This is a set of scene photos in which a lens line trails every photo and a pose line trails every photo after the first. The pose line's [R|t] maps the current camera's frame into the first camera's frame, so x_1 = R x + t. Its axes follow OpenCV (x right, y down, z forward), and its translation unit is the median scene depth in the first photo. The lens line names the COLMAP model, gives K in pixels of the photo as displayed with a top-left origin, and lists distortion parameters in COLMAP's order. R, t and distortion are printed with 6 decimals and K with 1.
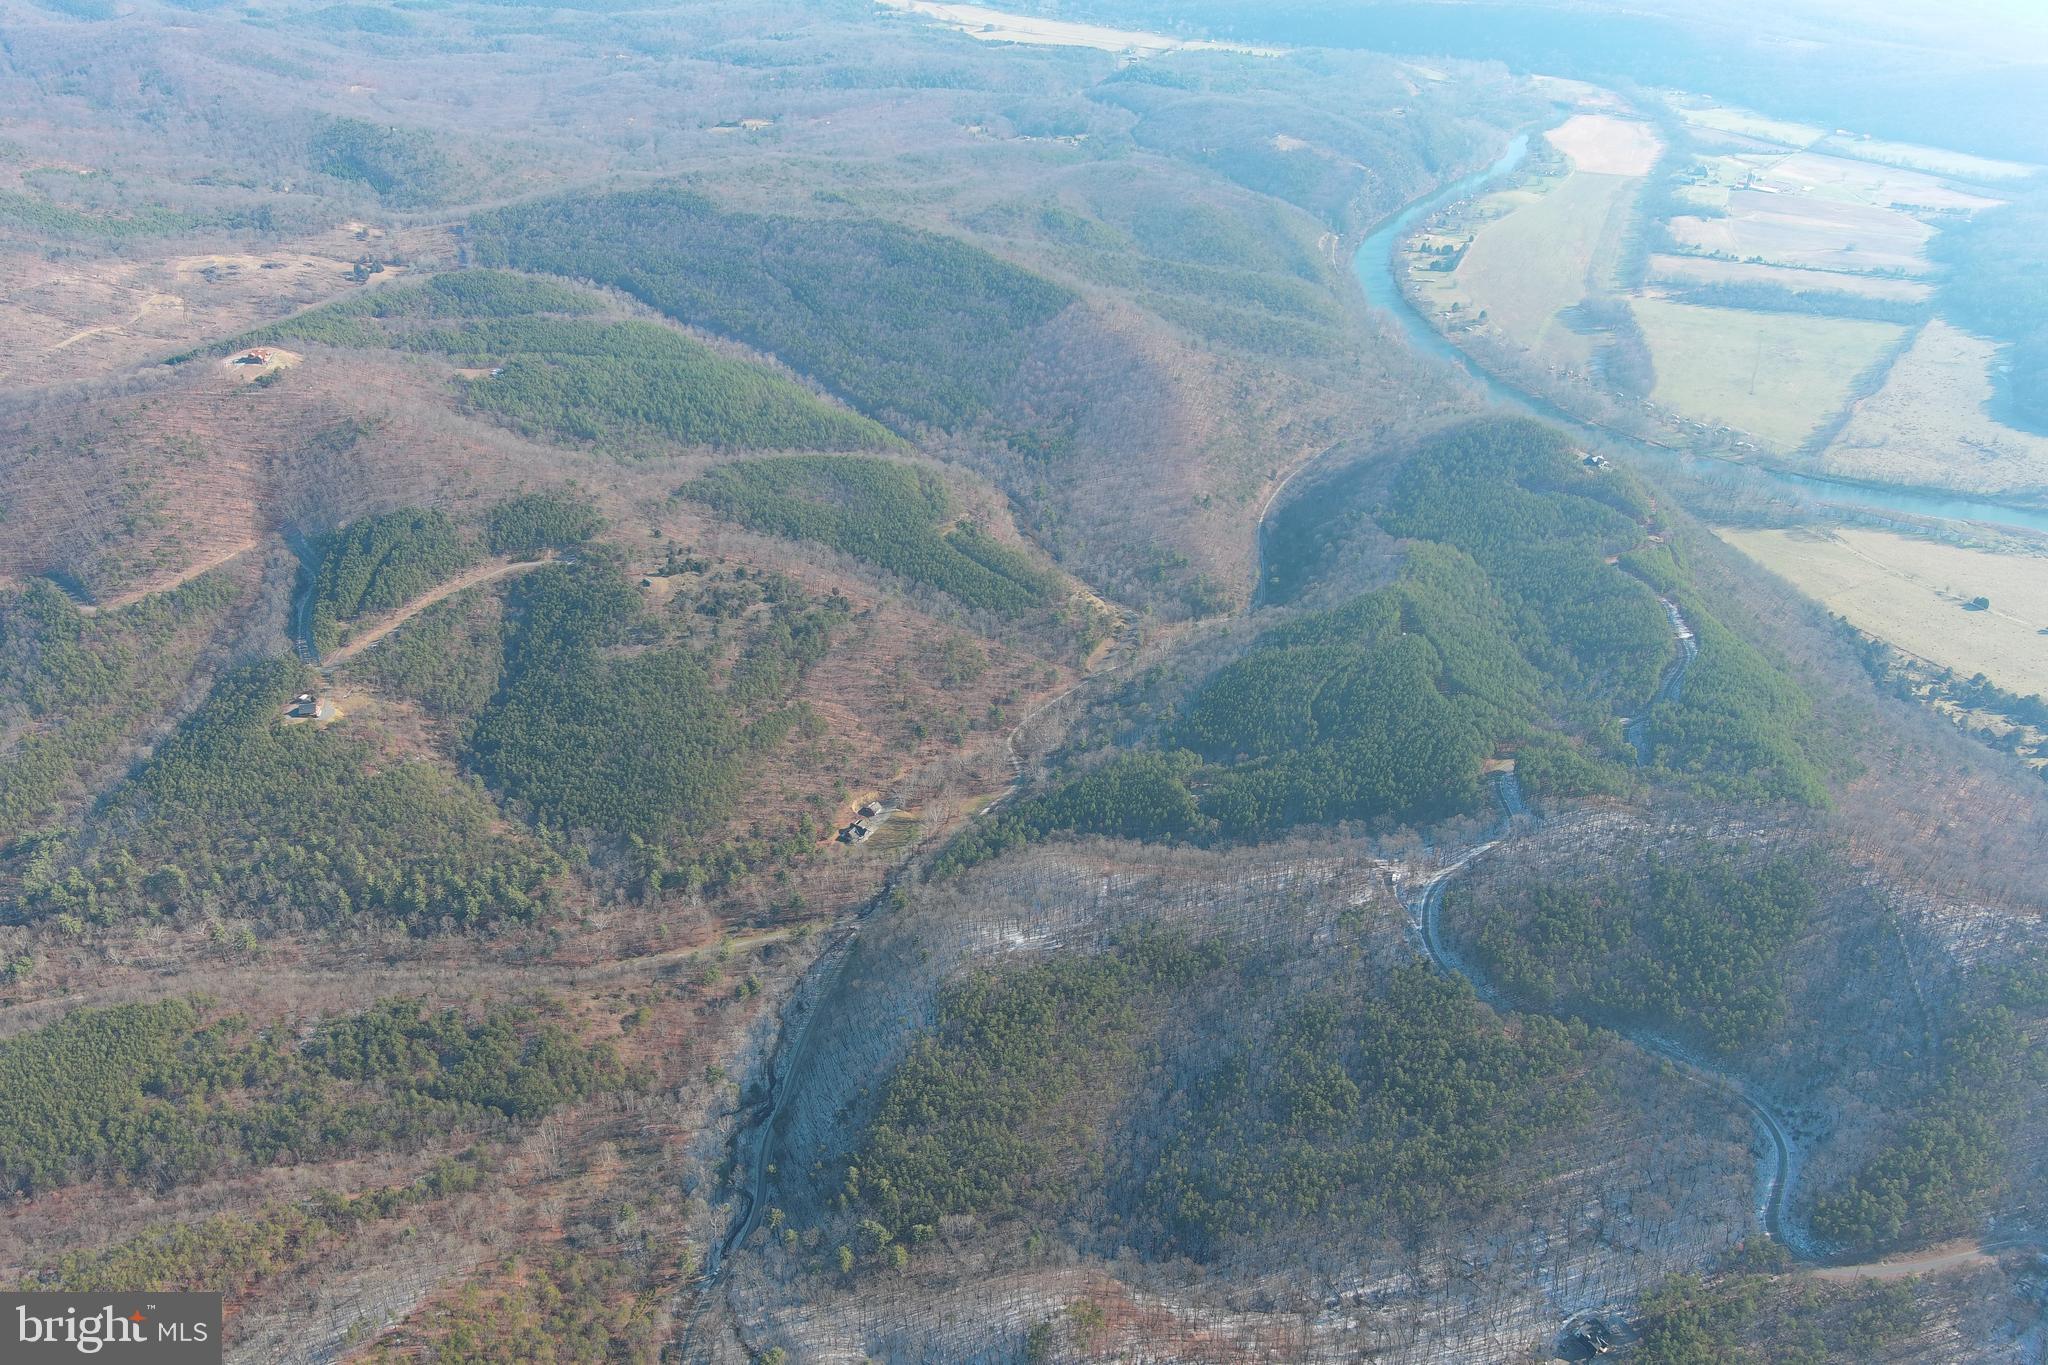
lens RADIAL K [[1588.3, 0, 1024.1], [0, 1588.3, 677.3], [0, 0, 1]] dist [0.038151, -0.066139]
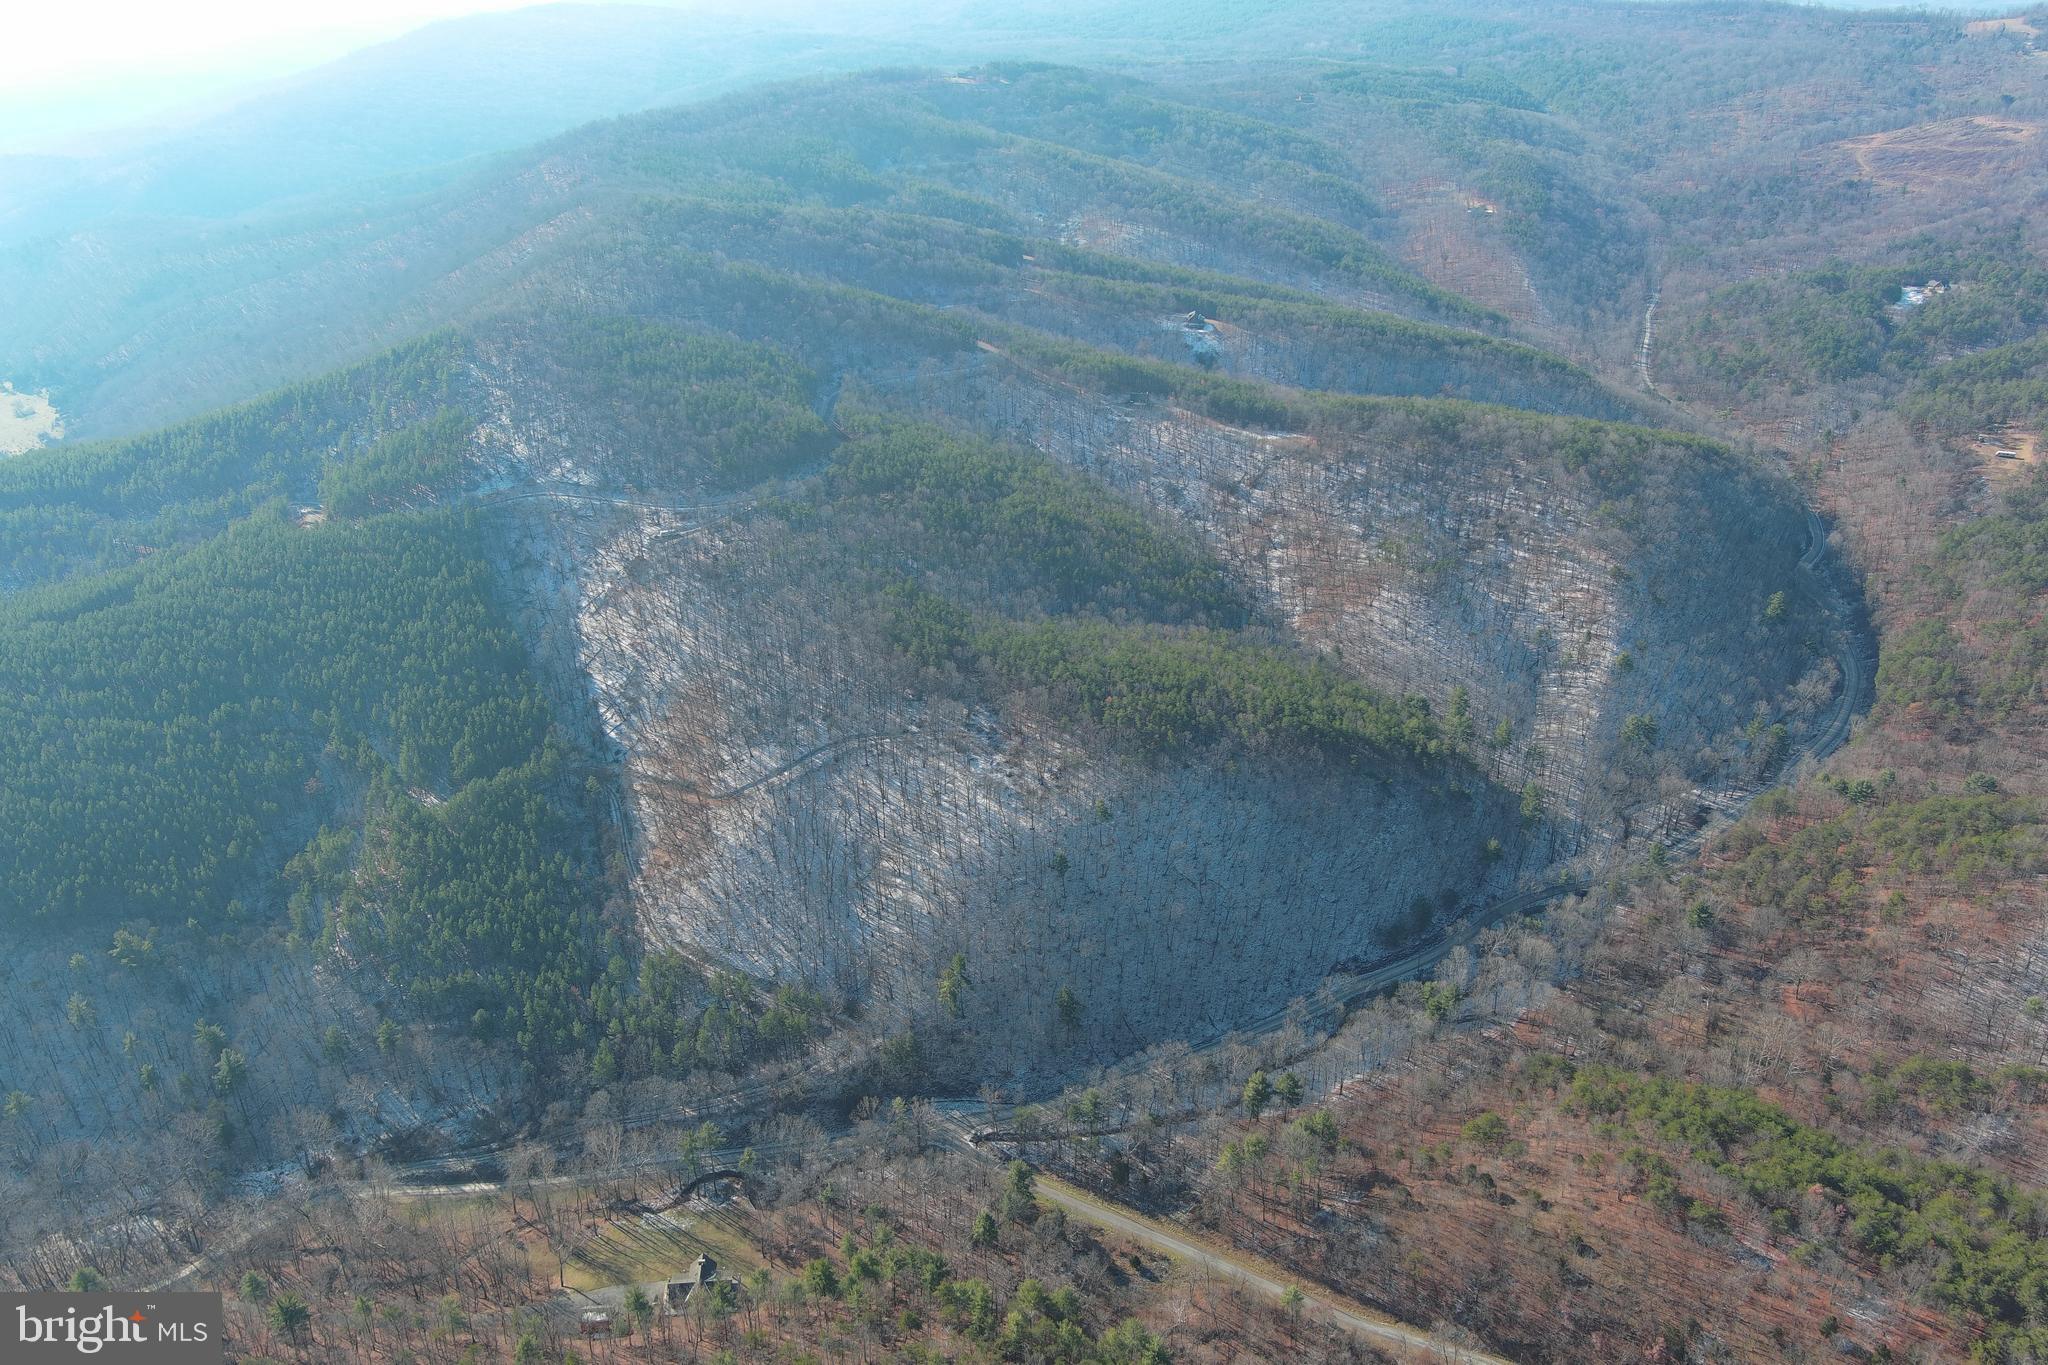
lens RADIAL K [[1585.6, 0, 1018.9], [0, 1585.6, 683.2], [0, 0, 1]] dist [0.021716, -0.018681]
pose [[-0.597064, -0.358498, 0.717631, -0.367597], [0.429513, 0.612687, 0.663425, -0.218896], [-0.677520, 0.704339, -0.211834, 0.876832]]
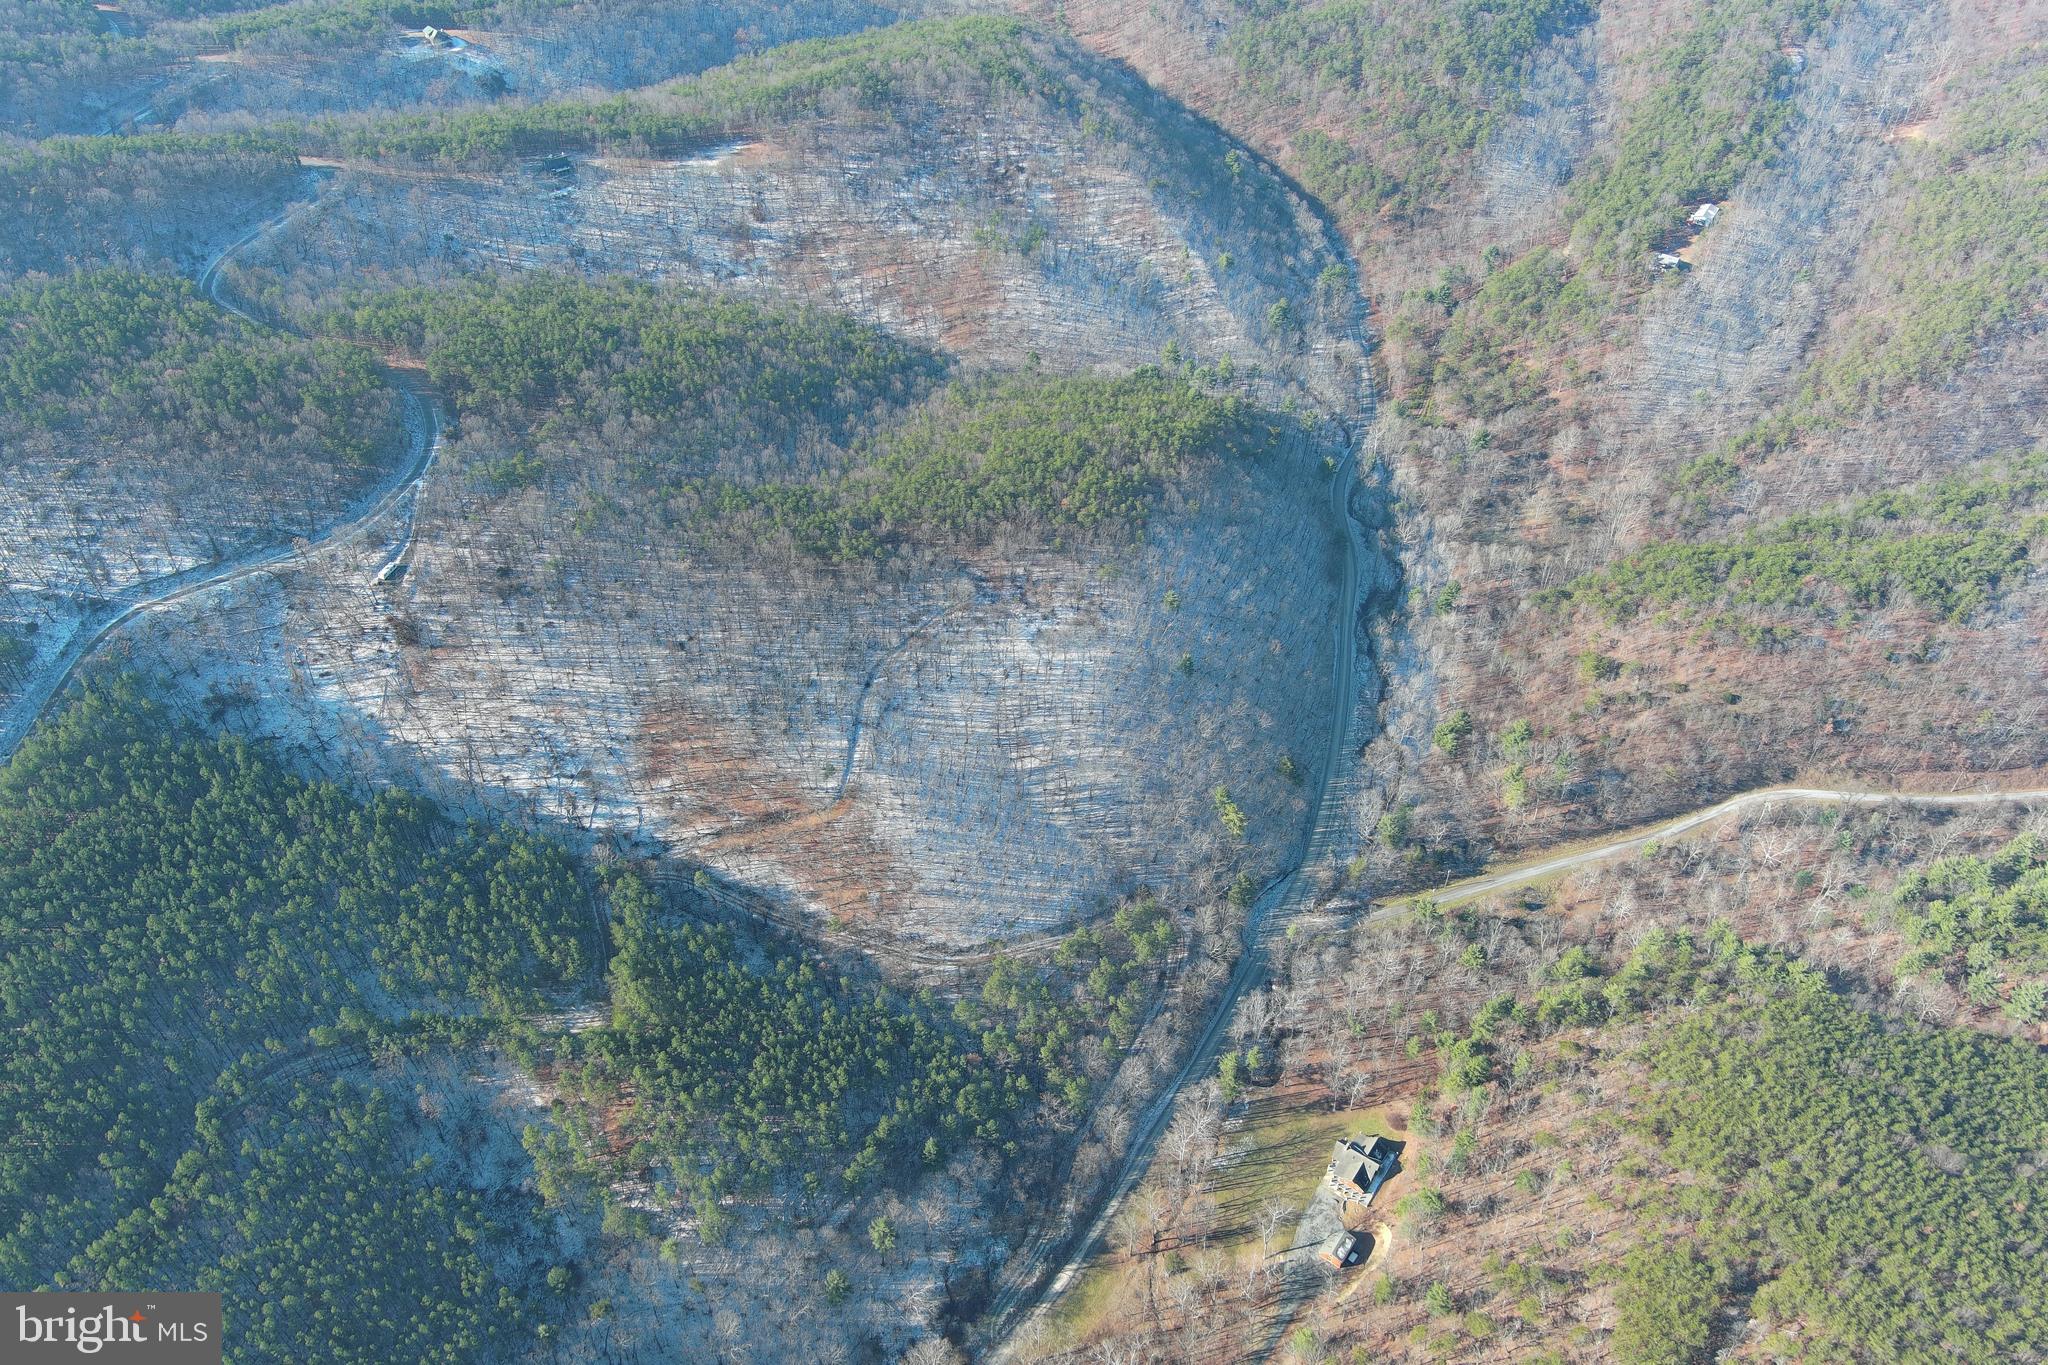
lens RADIAL K [[1588.3, 0, 1024.1], [0, 1588.3, 677.3], [0, 0, 1]] dist [0.038151, -0.066139]
pose [[-0.998488, -0.040607, 0.037039, -0.022088], [0.025685, 0.251031, 0.967638, -0.343626], [-0.048591, 0.967127, -0.249609, 0.935015]]
